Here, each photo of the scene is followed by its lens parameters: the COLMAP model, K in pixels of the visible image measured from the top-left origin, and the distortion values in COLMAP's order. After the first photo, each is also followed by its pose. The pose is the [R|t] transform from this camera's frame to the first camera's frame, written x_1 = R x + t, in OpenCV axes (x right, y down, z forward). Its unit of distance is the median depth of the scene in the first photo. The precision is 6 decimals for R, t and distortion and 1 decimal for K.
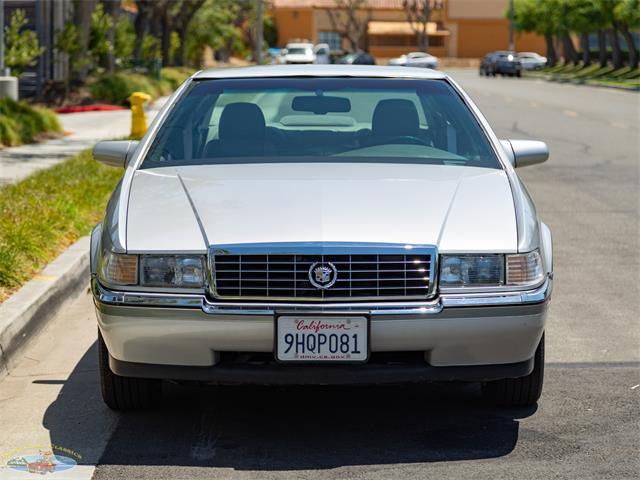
lens RADIAL K [[2114.9, 0, 320.0], [0, 2114.9, 240.0], [0, 0, 1]] dist [-0.004997, -0.098246]
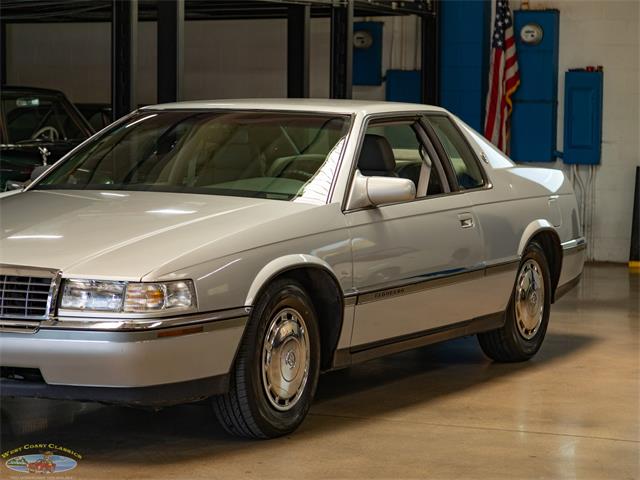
lens RADIAL K [[2114.9, 0, 320.0], [0, 2114.9, 240.0], [0, 0, 1]] dist [-0.004997, -0.098246]
pose [[0.890727, 0.043286, -0.452473, 0.654394], [-0.052644, 0.998580, -0.008104, -0.010653], [0.451480, 0.031039, 0.891741, 0.119948]]
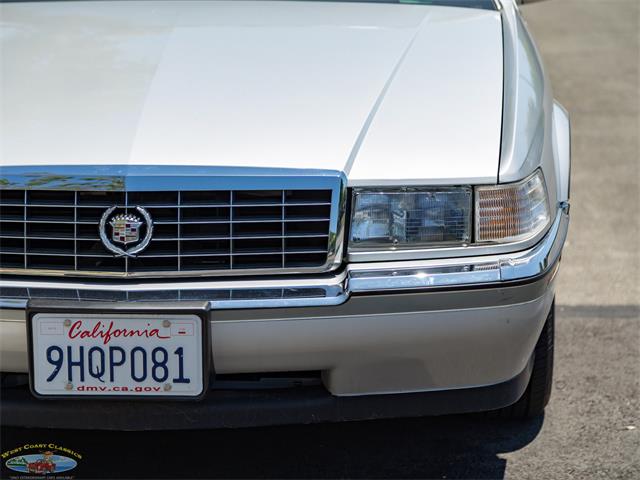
lens RADIAL K [[2114.9, 0, 320.0], [0, 2114.9, 240.0], [0, 0, 1]] dist [-0.004997, -0.098246]
pose [[0.999469, 0.005888, -0.032053, 0.067181], [-0.002588, 0.994778, 0.102029, -0.035303], [0.032486, -0.101892, 0.994265, 0.472236]]
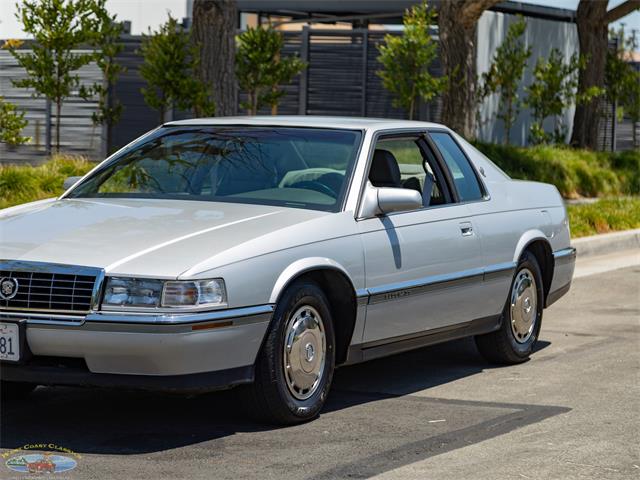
lens RADIAL K [[2114.9, 0, 320.0], [0, 2114.9, 240.0], [0, 0, 1]] dist [-0.004997, -0.098246]
pose [[0.893884, 0.045846, -0.445949, 0.687687], [-0.059635, 0.998077, -0.016927, -0.000709], [0.444315, 0.041725, 0.894898, 0.011968]]
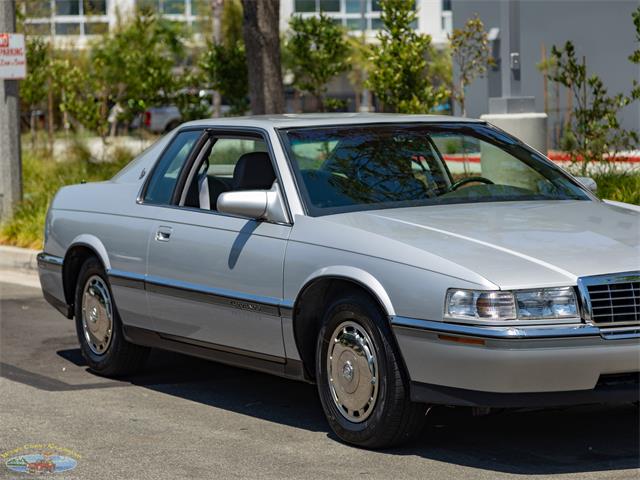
lens RADIAL K [[2114.9, 0, 320.0], [0, 2114.9, 240.0], [0, 0, 1]] dist [-0.004997, -0.098246]
pose [[0.878481, -0.047828, 0.475378, -0.682129], [0.064564, 0.997734, -0.018929, -0.004443], [-0.473396, 0.047321, 0.879578, 0.122822]]
